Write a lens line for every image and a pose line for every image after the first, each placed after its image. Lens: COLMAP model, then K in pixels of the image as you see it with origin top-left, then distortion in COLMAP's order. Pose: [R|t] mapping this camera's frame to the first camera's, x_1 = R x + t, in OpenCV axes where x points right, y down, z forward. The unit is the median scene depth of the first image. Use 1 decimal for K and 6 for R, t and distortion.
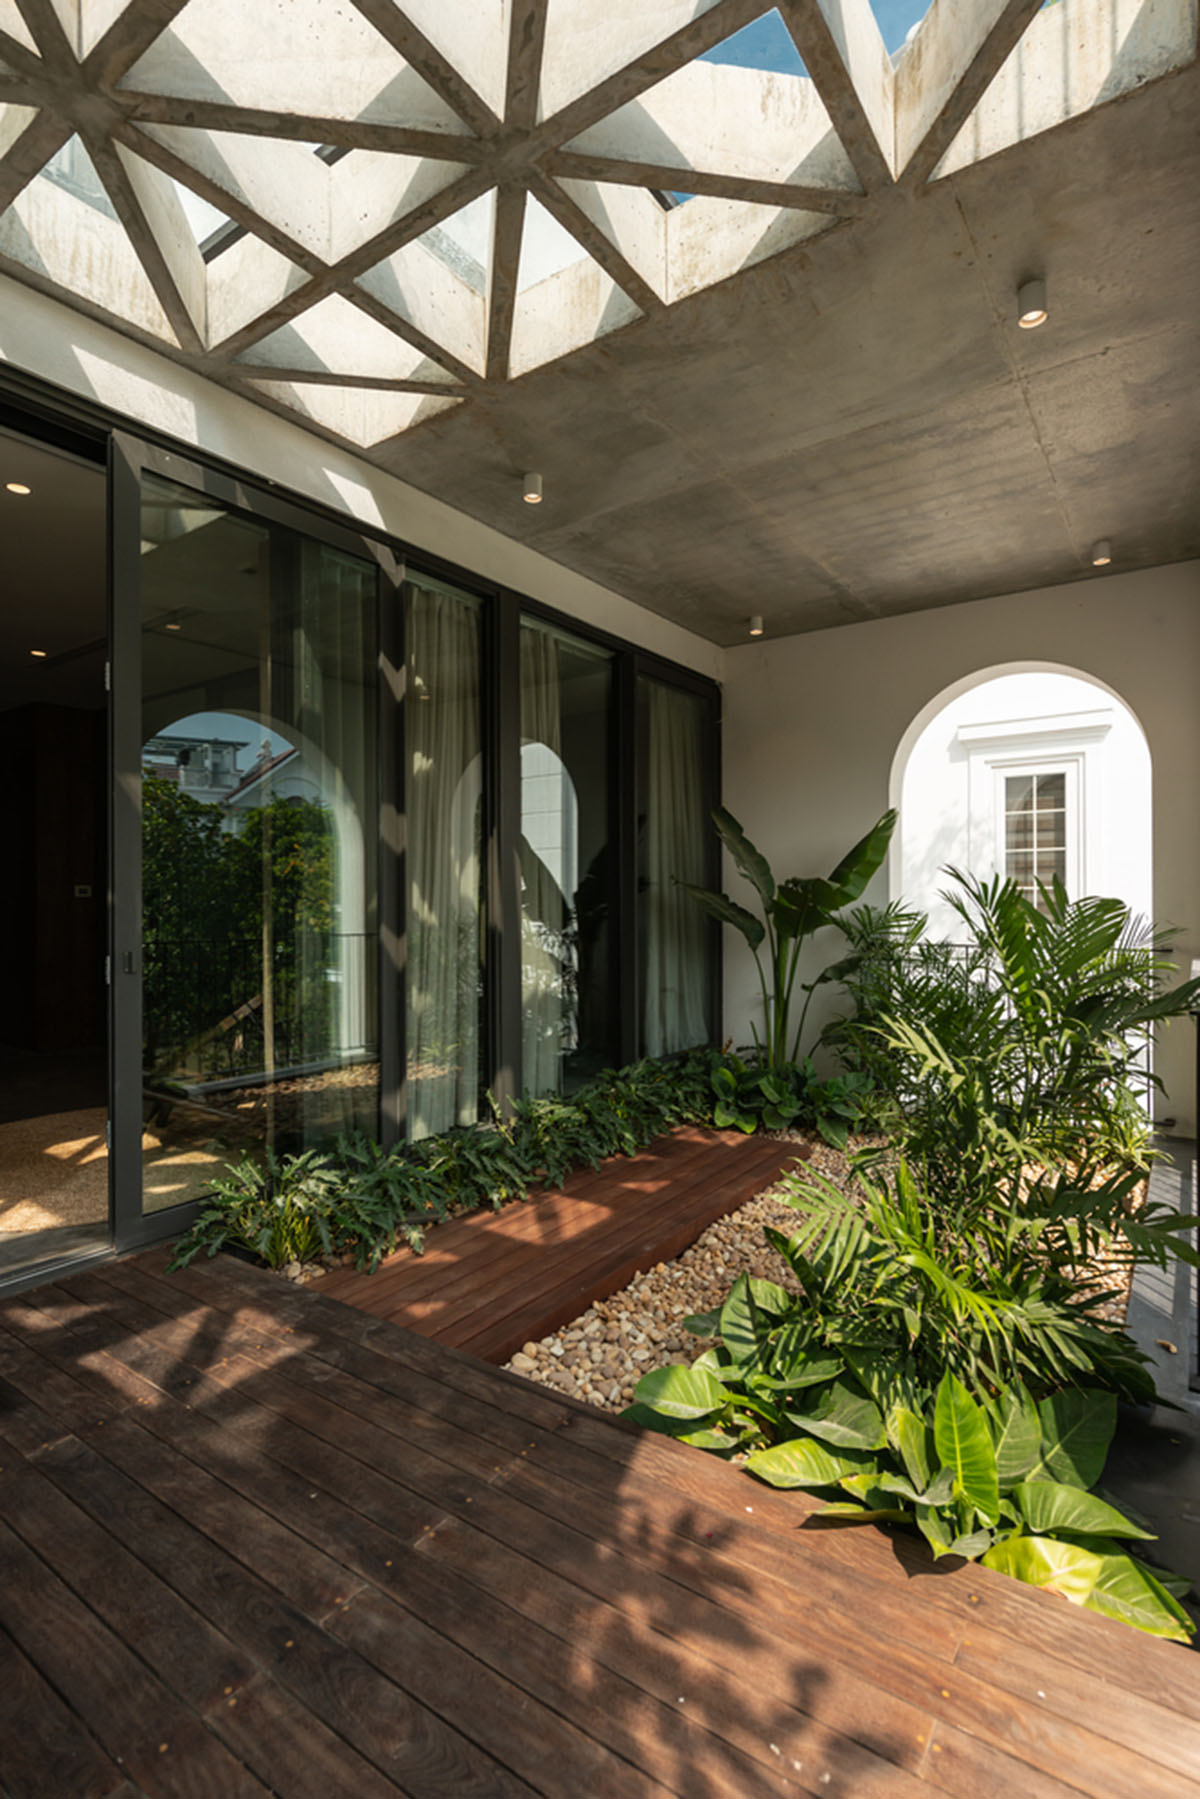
lens RADIAL K [[850.7, 0, 602.9], [0, 850.7, 890.8], [0, 0, 1]] dist [-0.009987, -0.000406]
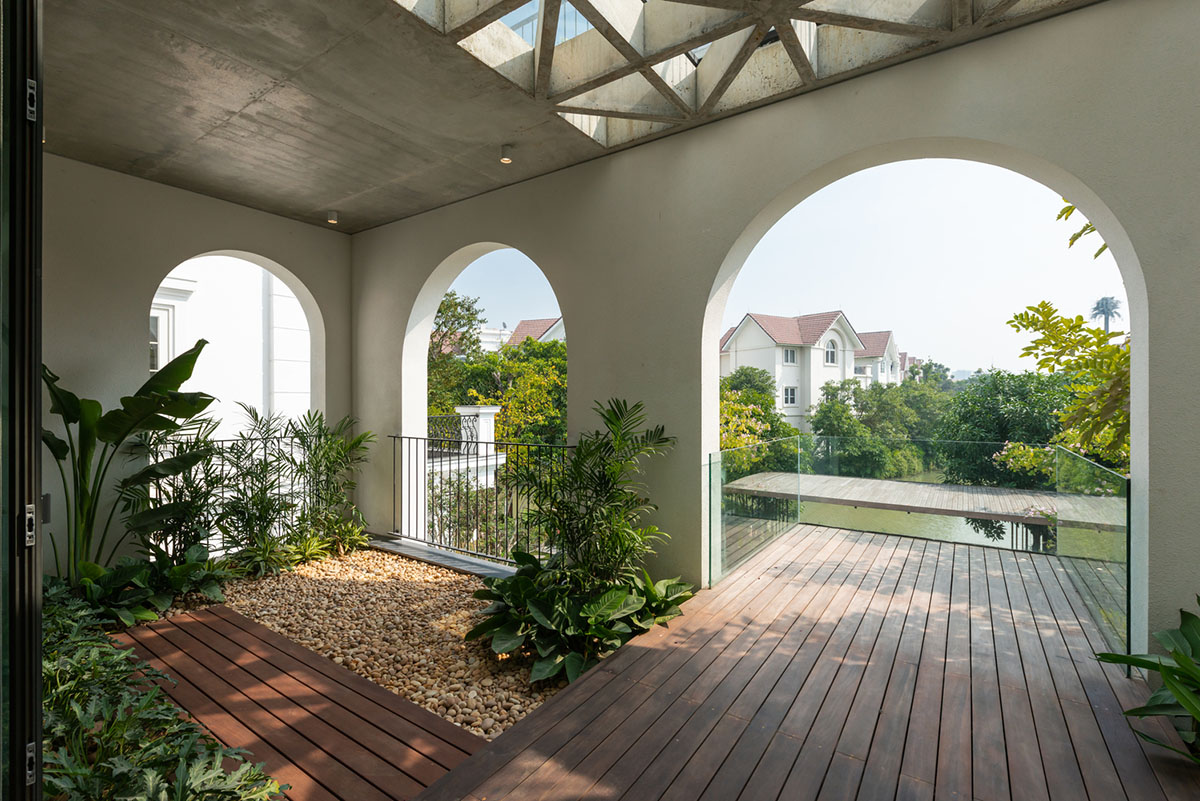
lens RADIAL K [[539.6, 0, 603.2], [0, 539.6, 402.5], [0, 0, 1]] dist [0.003140, 0.000189]
pose [[-0.033313, -0.000674, 0.999445, -0.750779], [-0.010177, 0.999948, 0.000335, -0.012048], [-0.999393, -0.010160, -0.033318, 0.586416]]
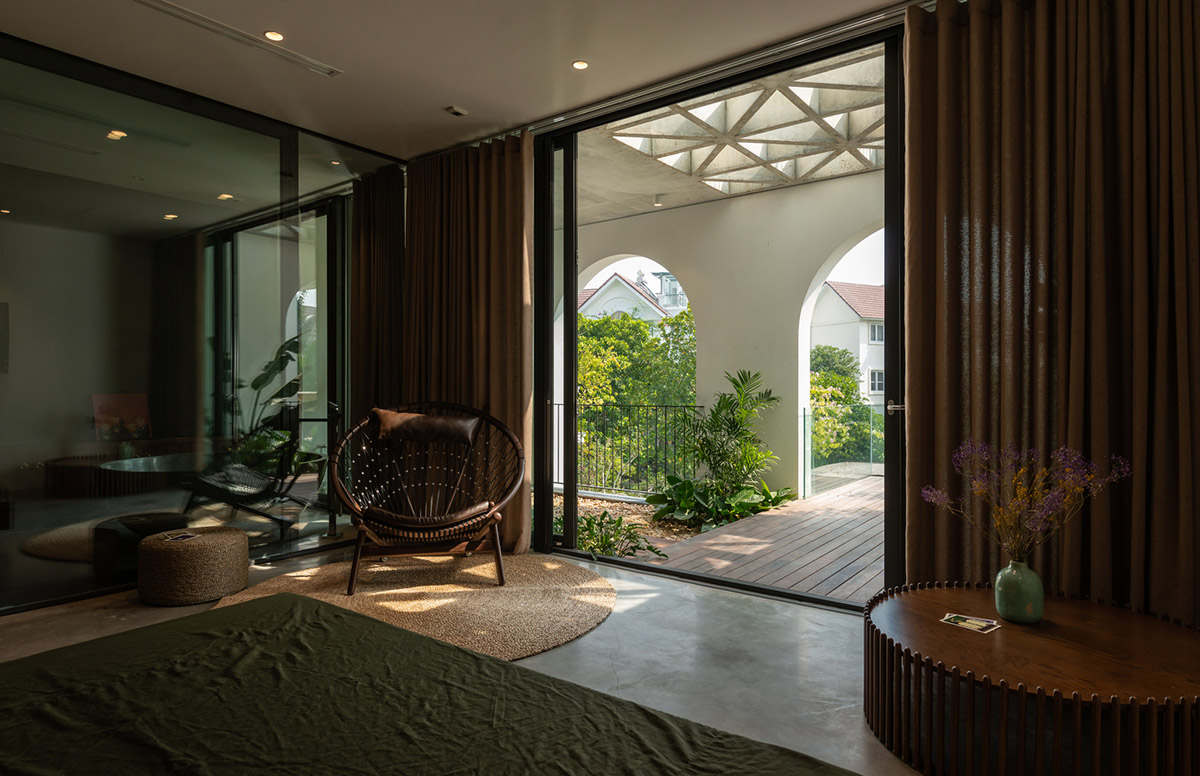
lens RADIAL K [[675.7, 0, 602.1], [0, 675.7, 389.5], [0, 0, 1]] dist [-0.011953, -0.001482]
pose [[0.024042, 0.001368, 0.999710, -1.635994], [-0.010813, 0.999941, -0.001108, 0.040531], [-0.999652, -0.010783, 0.024055, 0.869803]]
